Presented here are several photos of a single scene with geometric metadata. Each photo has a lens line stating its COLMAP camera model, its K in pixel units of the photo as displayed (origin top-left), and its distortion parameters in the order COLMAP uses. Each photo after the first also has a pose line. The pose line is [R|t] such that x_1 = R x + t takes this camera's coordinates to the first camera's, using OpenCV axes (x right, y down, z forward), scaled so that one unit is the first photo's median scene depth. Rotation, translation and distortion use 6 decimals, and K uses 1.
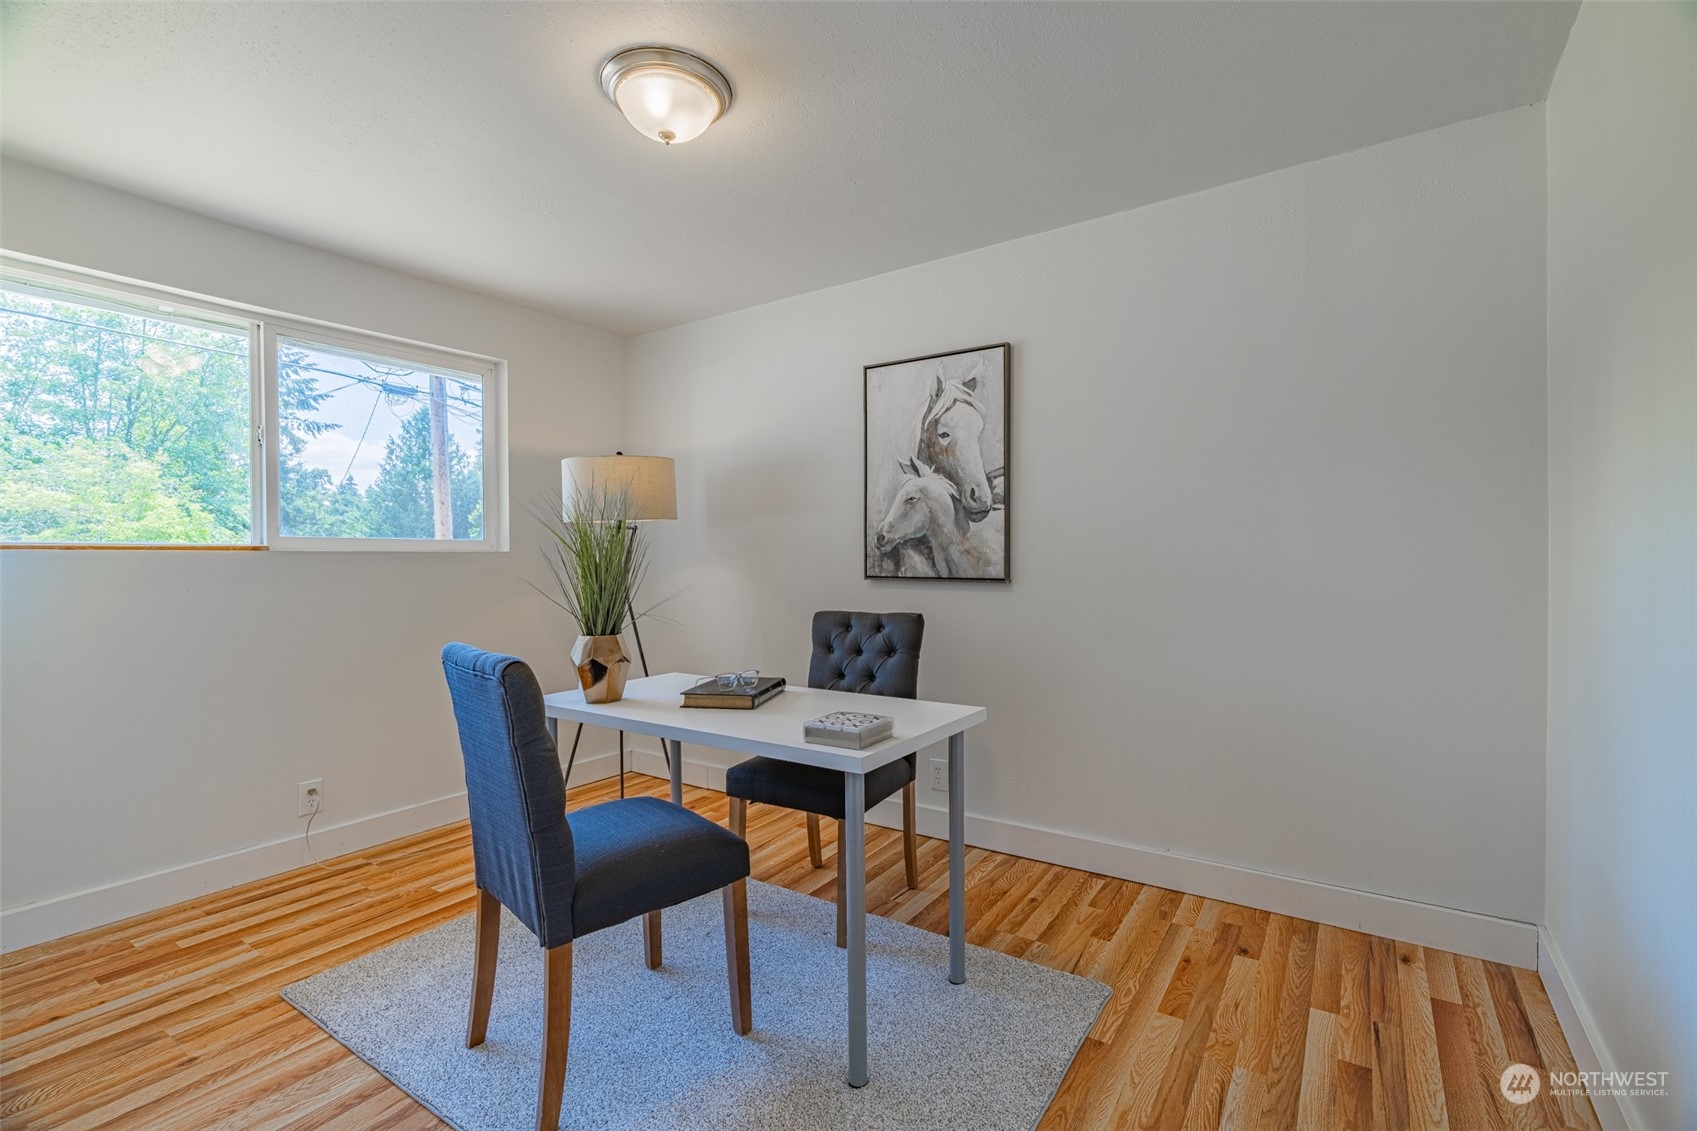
lens RADIAL K [[763.6, 0, 851.5], [0, 763.6, 565.3], [0, 0, 1]] dist [-0.004836, 0.001451]
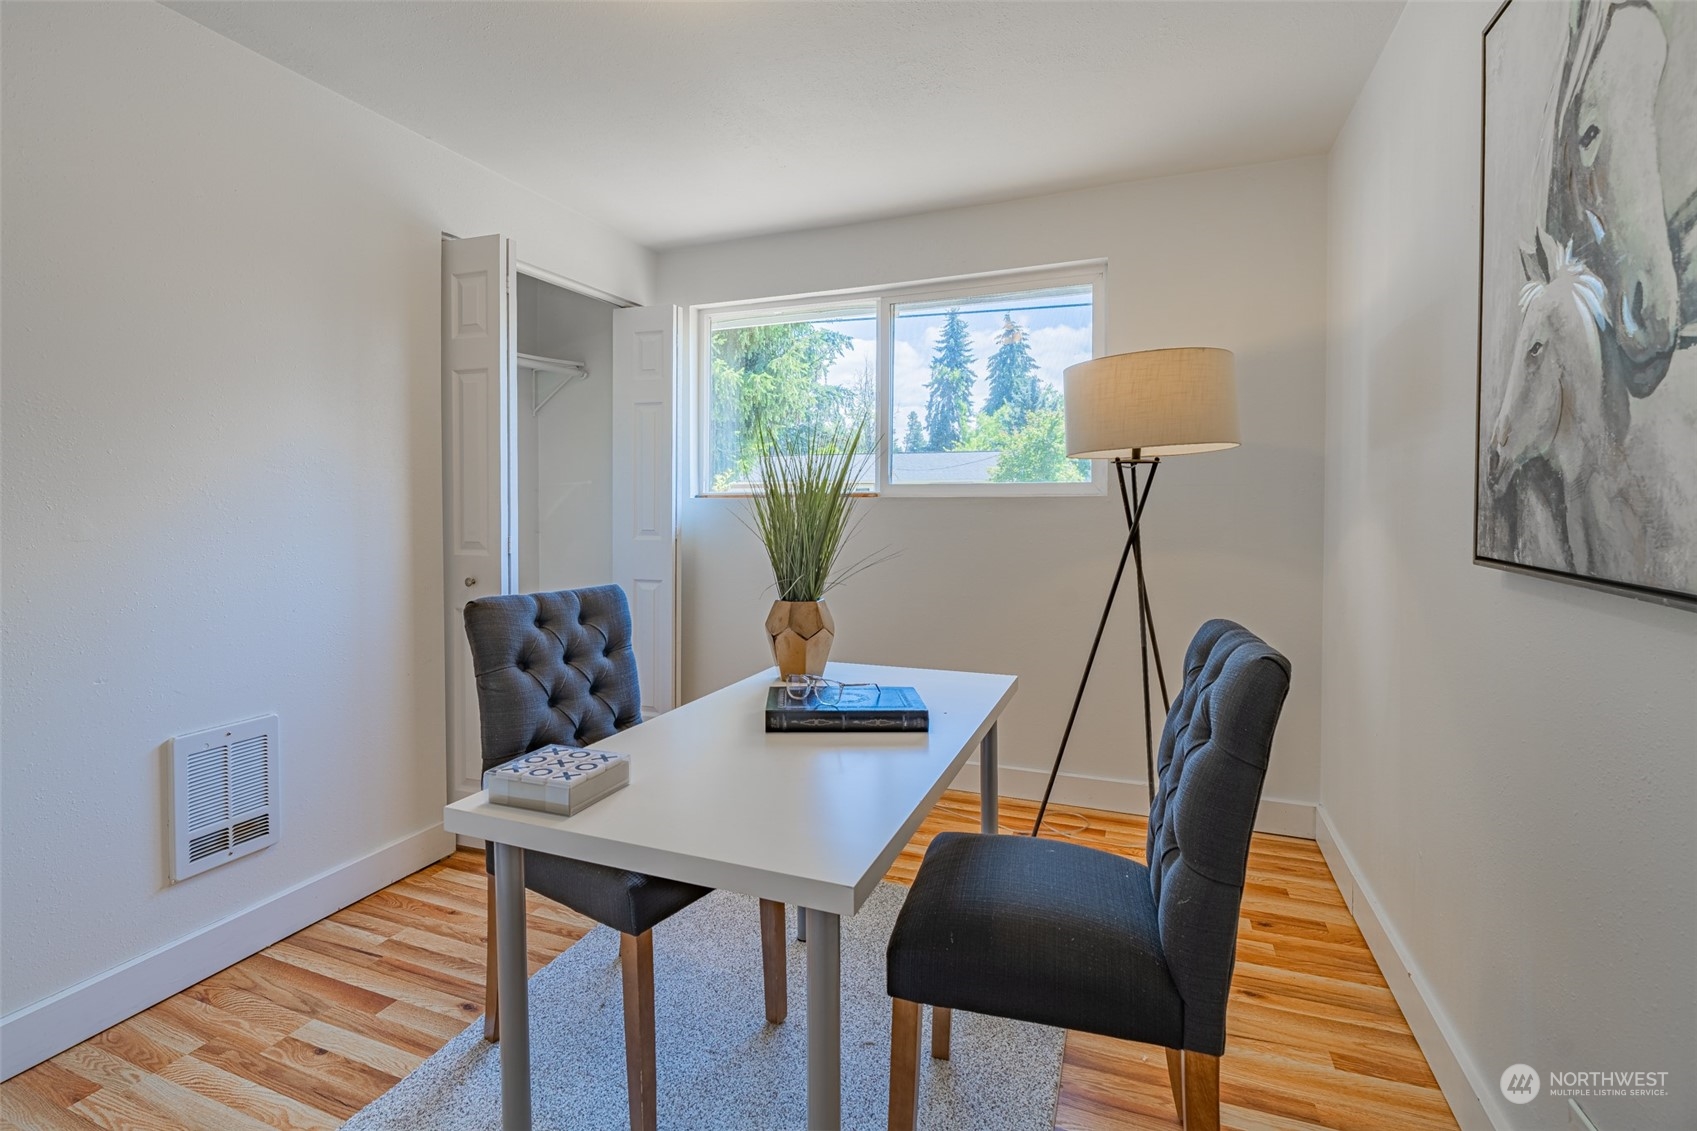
lens RADIAL K [[842.7, 0, 847.6], [0, 842.7, 521.2], [0, 0, 1]] dist [-0.004152, -0.000258]
pose [[0.185771, 0.027302, -0.982214, 0.413336], [-0.011668, 0.999605, 0.025579, -0.012685], [0.982524, 0.006708, 0.186017, 0.621707]]
